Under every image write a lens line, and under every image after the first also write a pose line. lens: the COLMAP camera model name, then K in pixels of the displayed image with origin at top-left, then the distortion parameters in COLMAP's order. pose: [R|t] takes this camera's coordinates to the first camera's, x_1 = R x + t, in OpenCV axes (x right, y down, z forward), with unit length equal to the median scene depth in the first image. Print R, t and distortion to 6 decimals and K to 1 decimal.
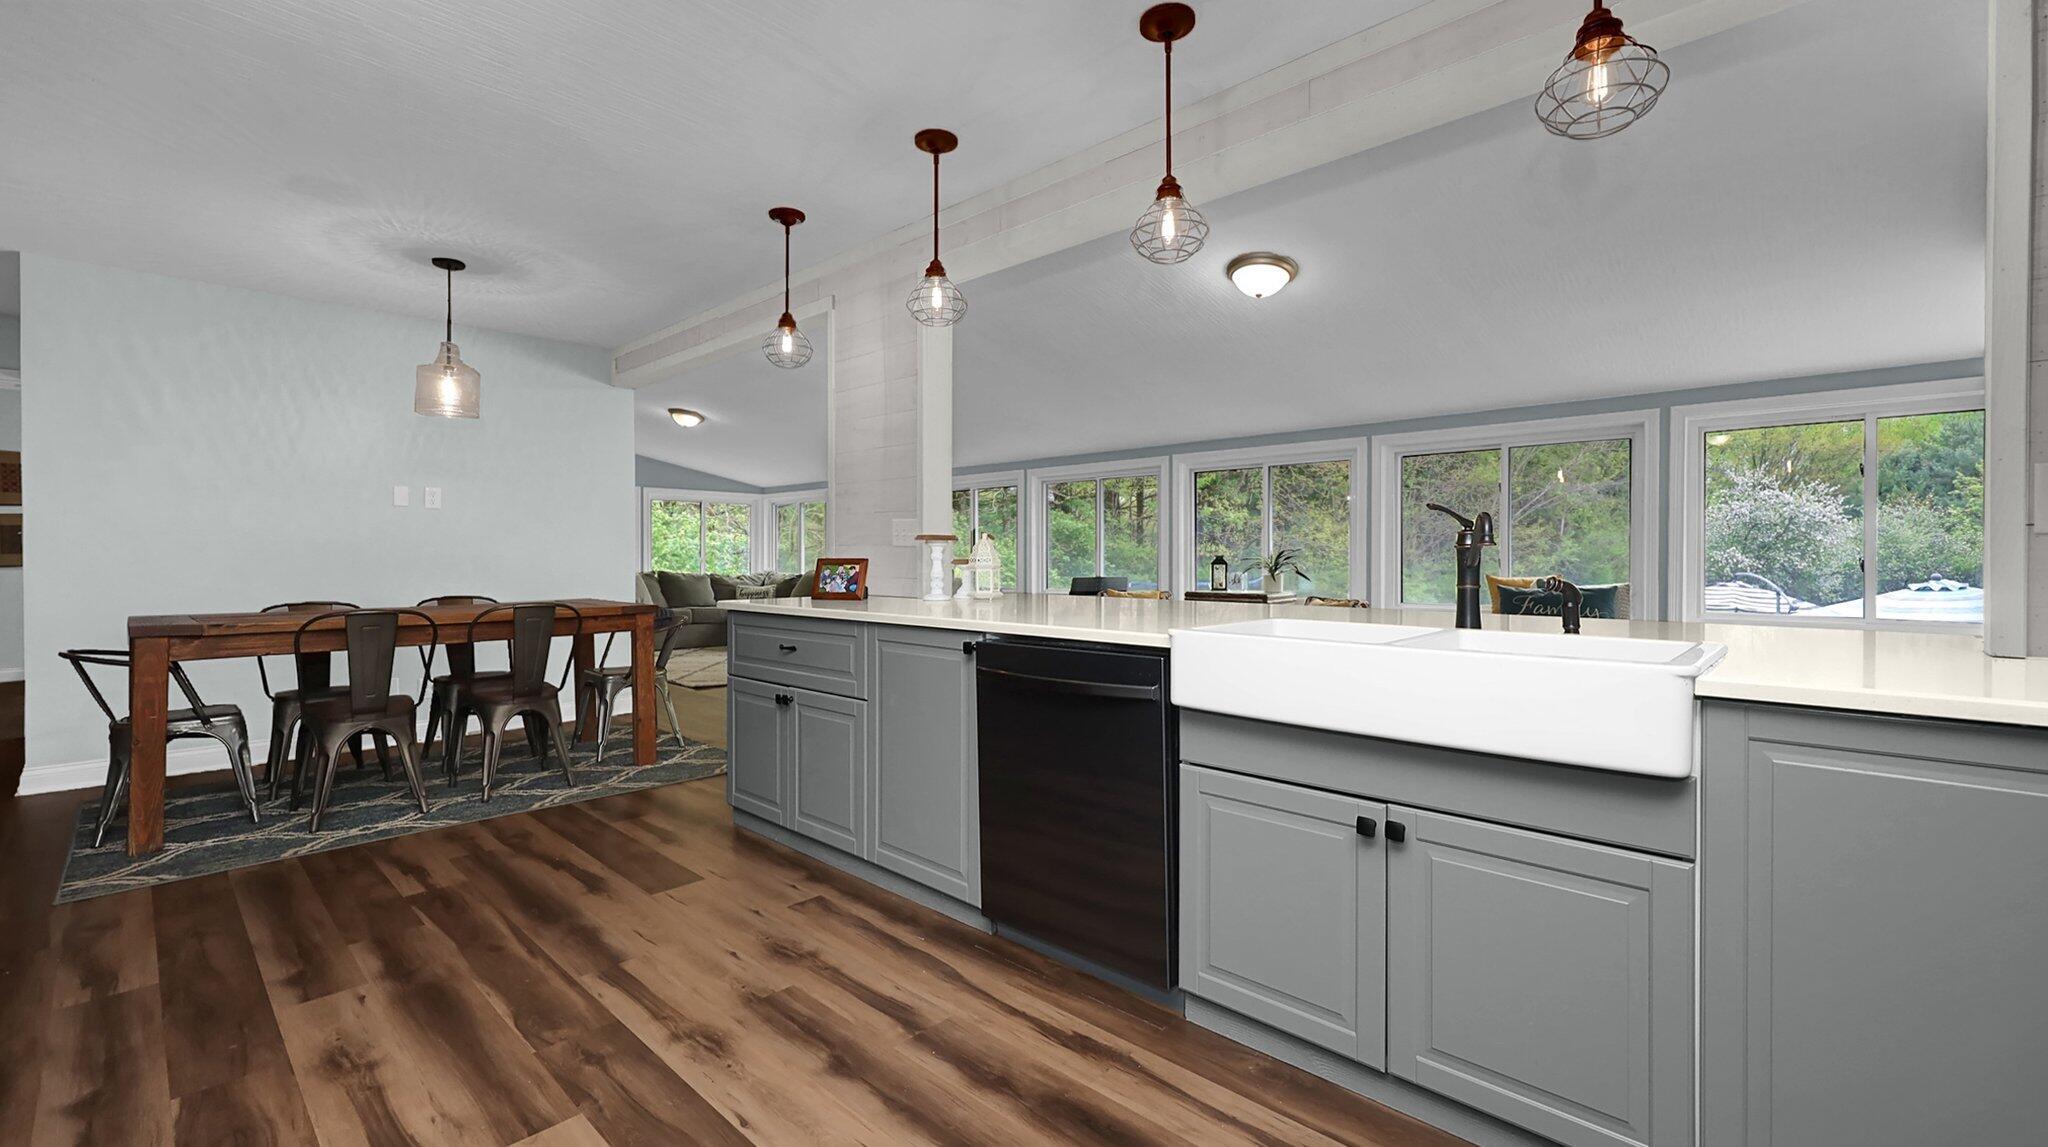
lens RADIAL K [[858.8, 0, 1036.0], [0, 858.8, 565.1], [0, 0, 1]] dist [0.005948, -0.000603]
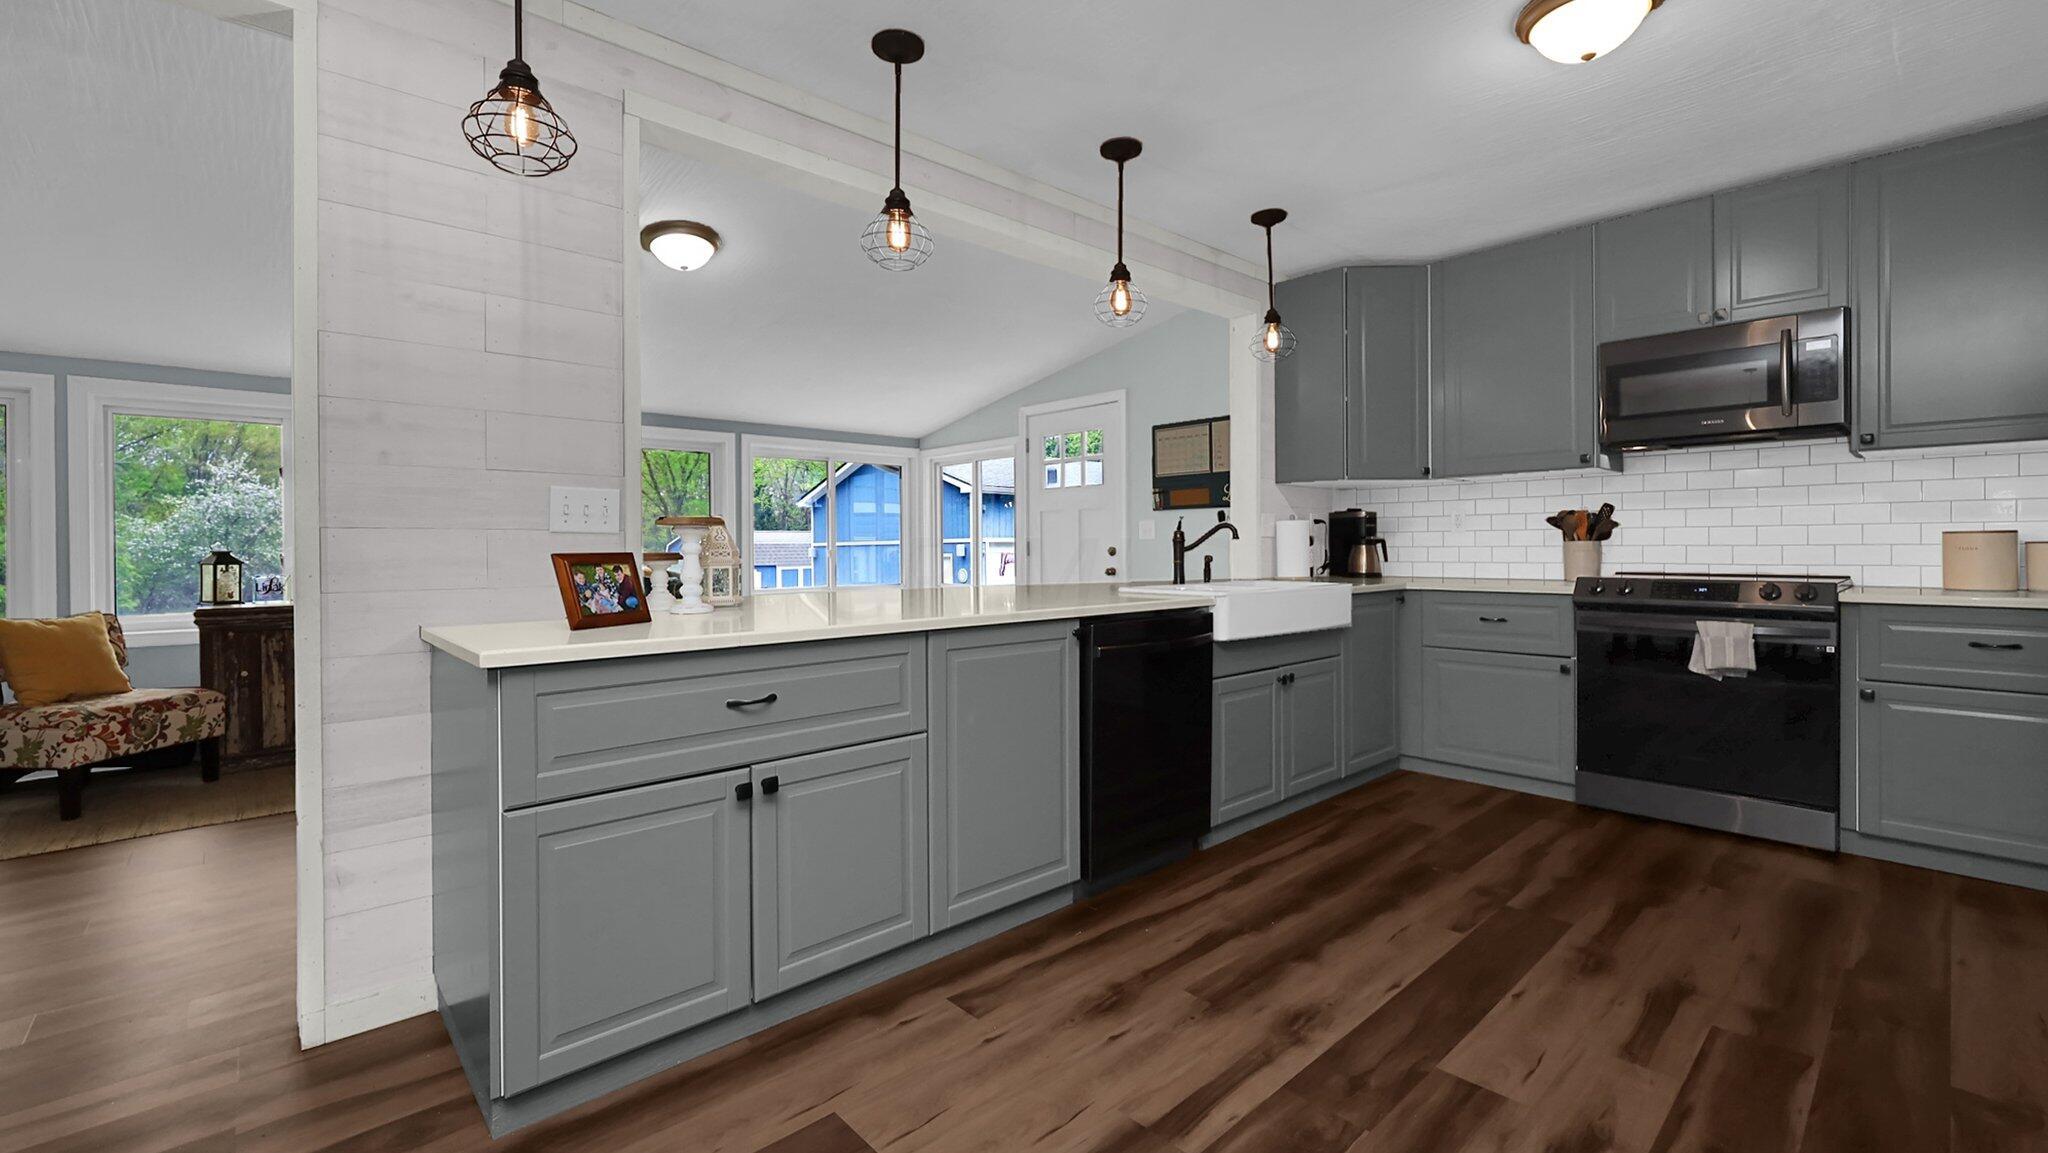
lens RADIAL K [[858.8, 0, 1032.7], [0, 858.8, 548.6], [0, 0, 1]] dist [0.005948, -0.000603]
pose [[0.072828, -0.003960, 0.997337, -1.269839], [0.018244, 0.999830, 0.002638, -0.011531], [-0.997178, 0.018003, 0.072887, 1.103075]]
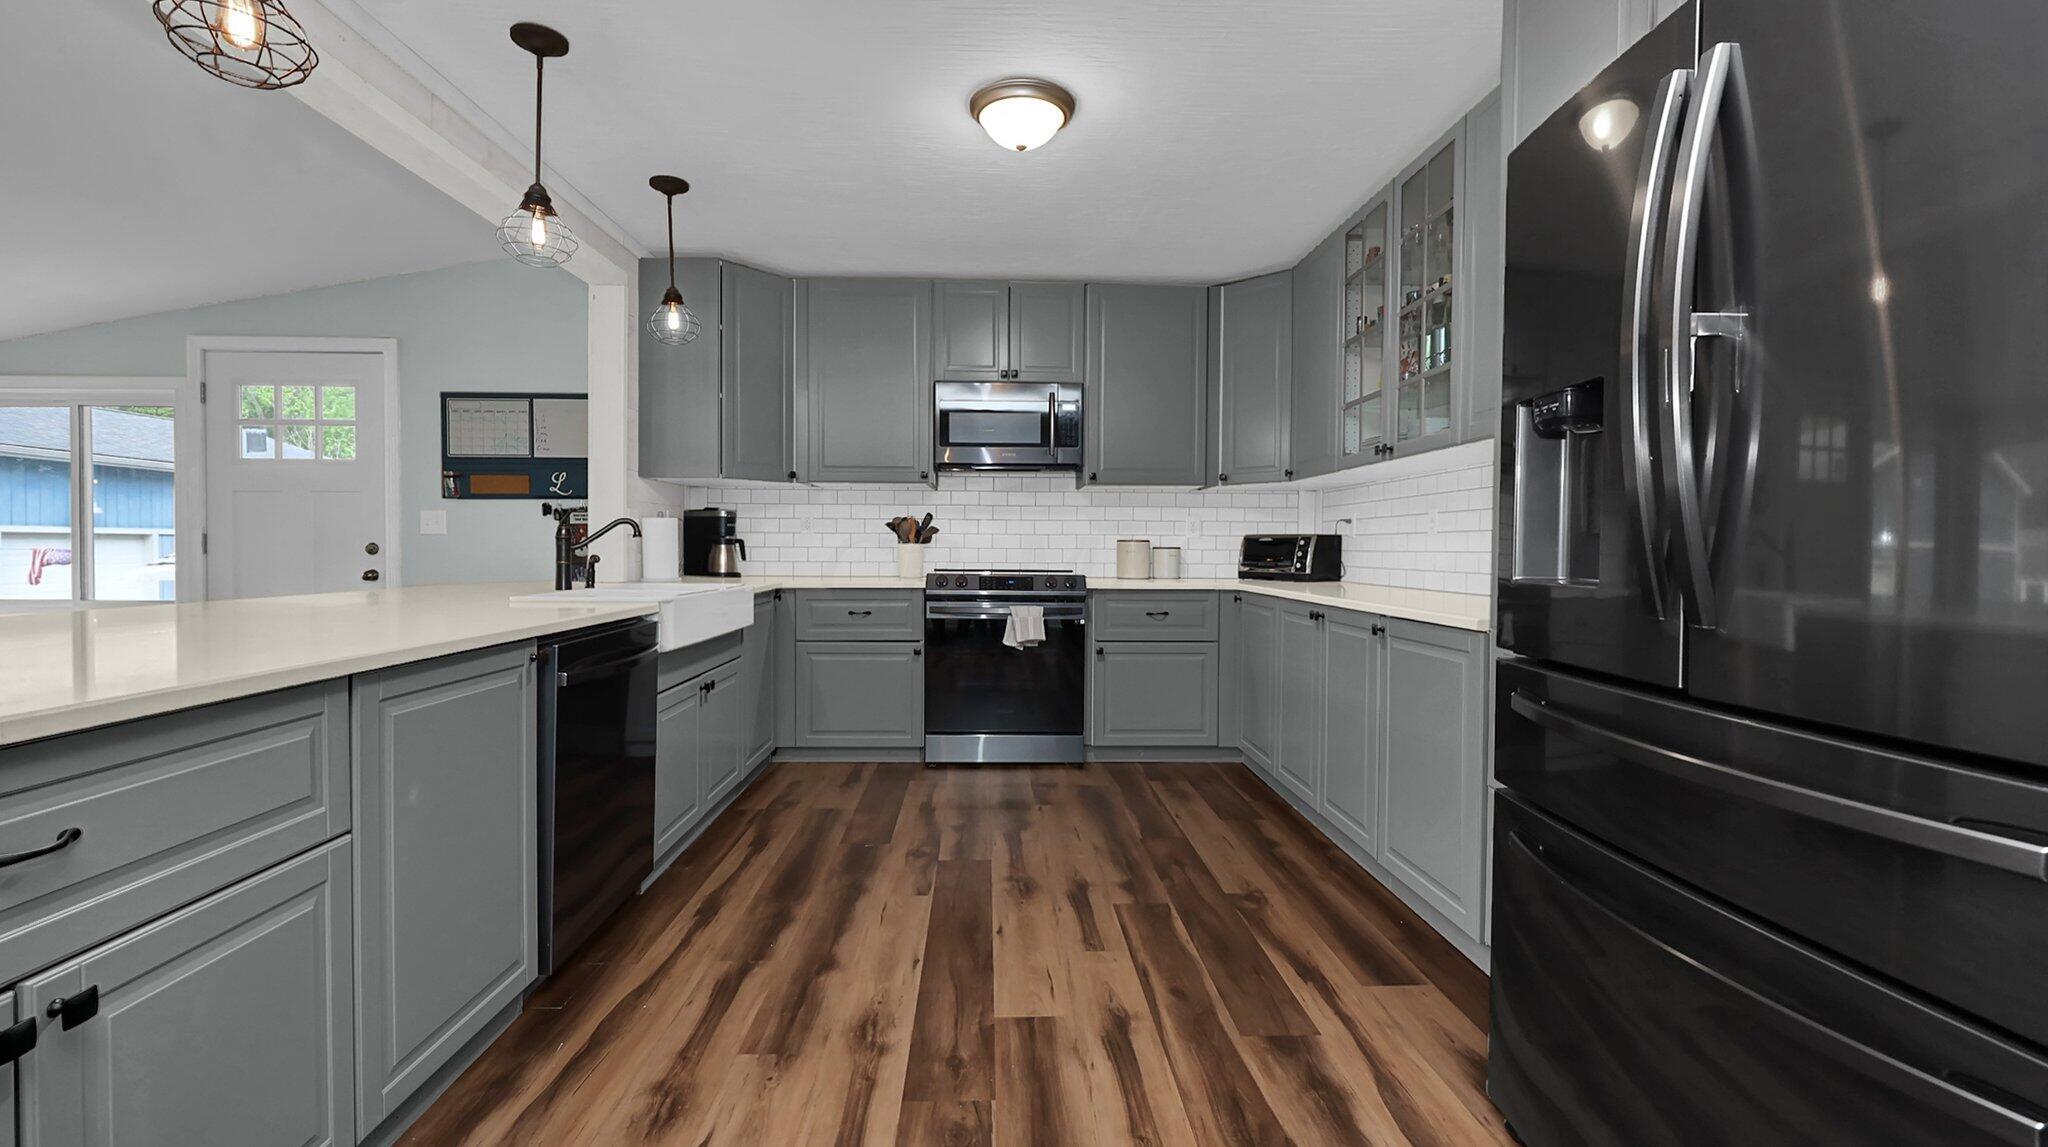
lens RADIAL K [[842.4, 0, 1009.9], [0, 842.4, 560.3], [0, 0, 1]] dist [0.004270, -0.000458]
pose [[-0.700850, -0.017562, 0.713093, -1.060979], [0.001359, 0.999662, 0.025956, -0.014505], [-0.713308, 0.019160, -0.700589, 1.396602]]
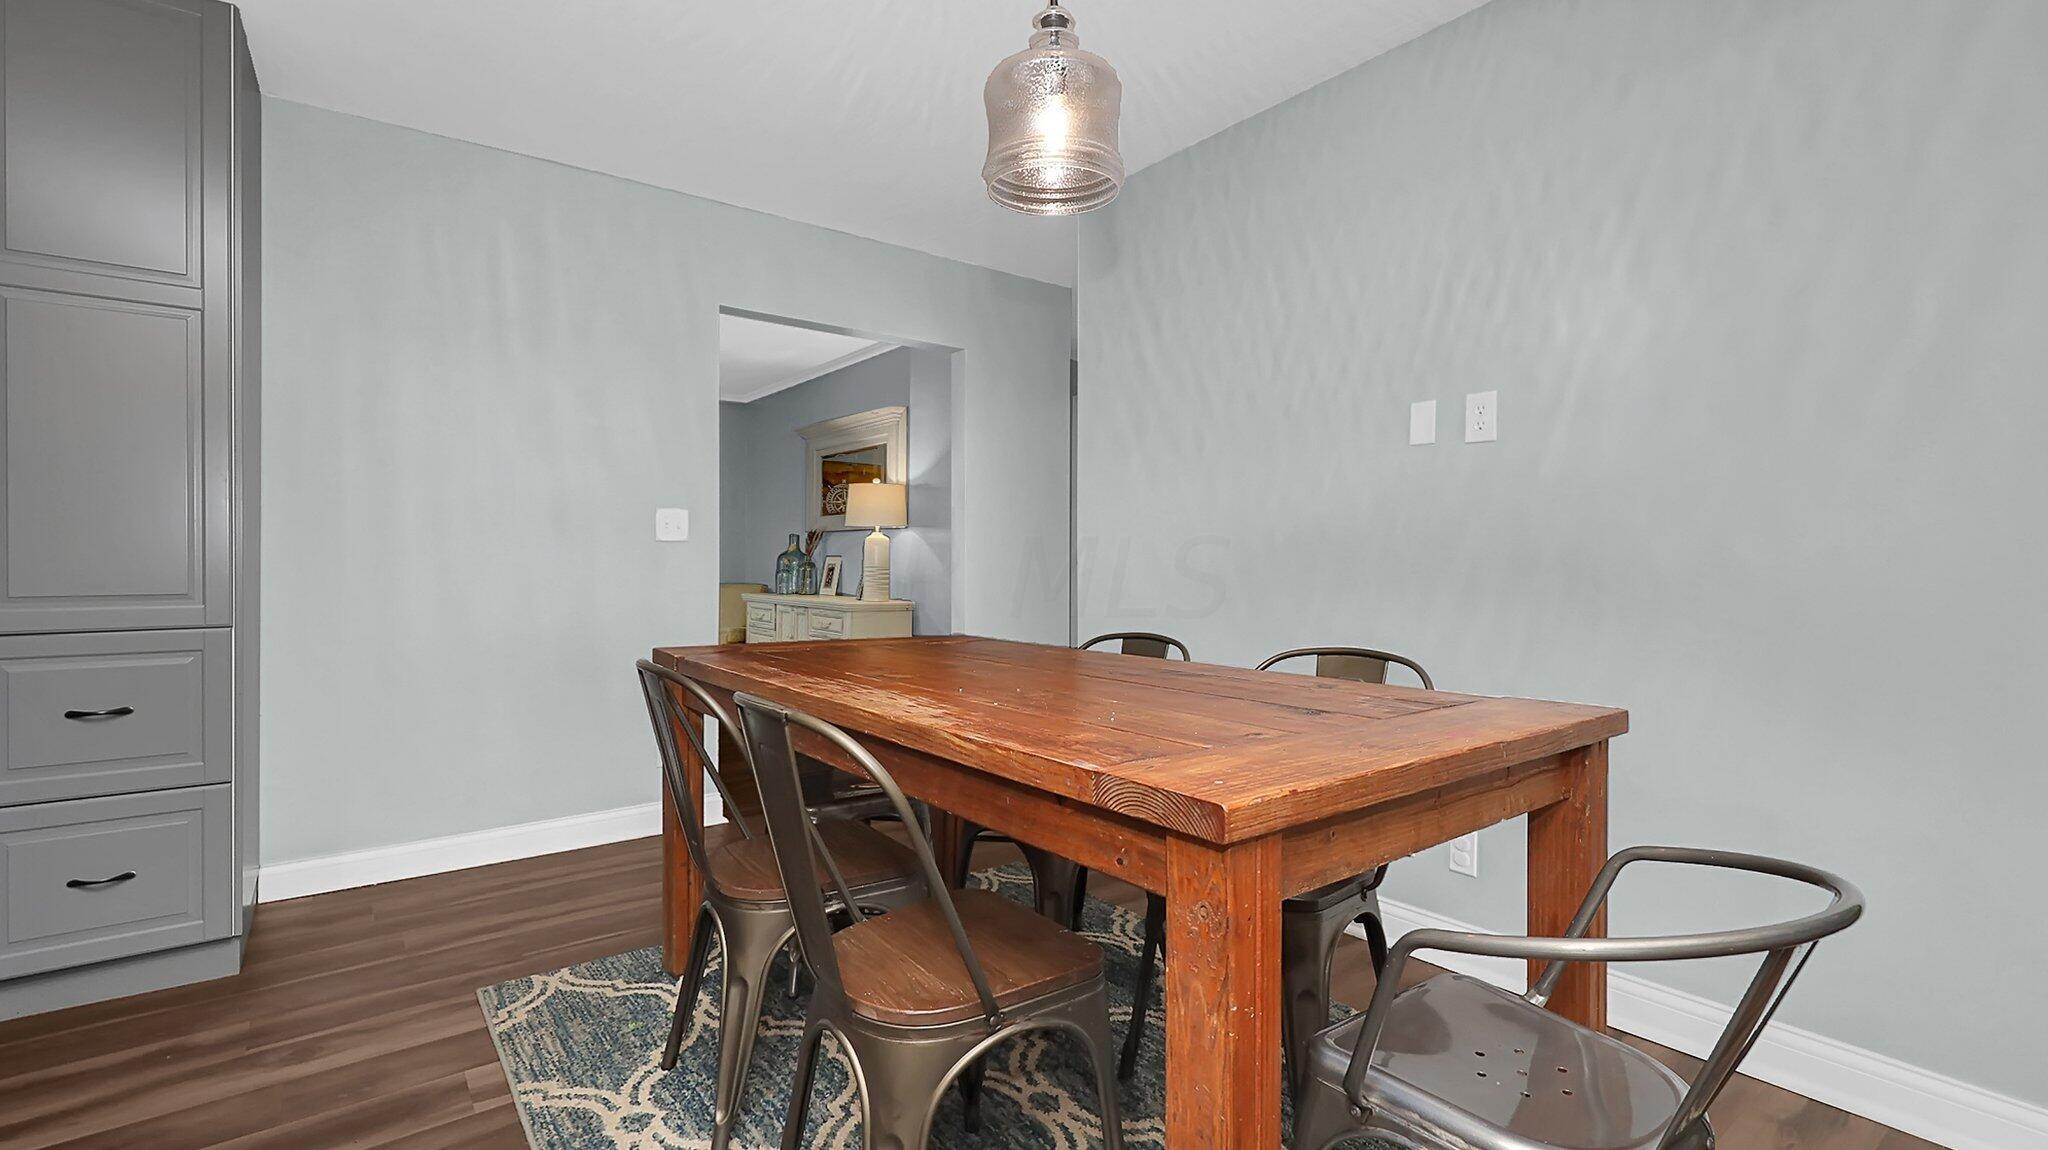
lens RADIAL K [[885.1, 0, 1011.3], [0, 885.1, 561.0], [0, 0, 1]] dist [0.002537, 0.000614]
pose [[-0.153070, 0.000745, -0.988215, -0.511996], [-0.011341, 0.999933, 0.002510, -0.006800], [0.988150, 0.011592, -0.153052, 1.996885]]
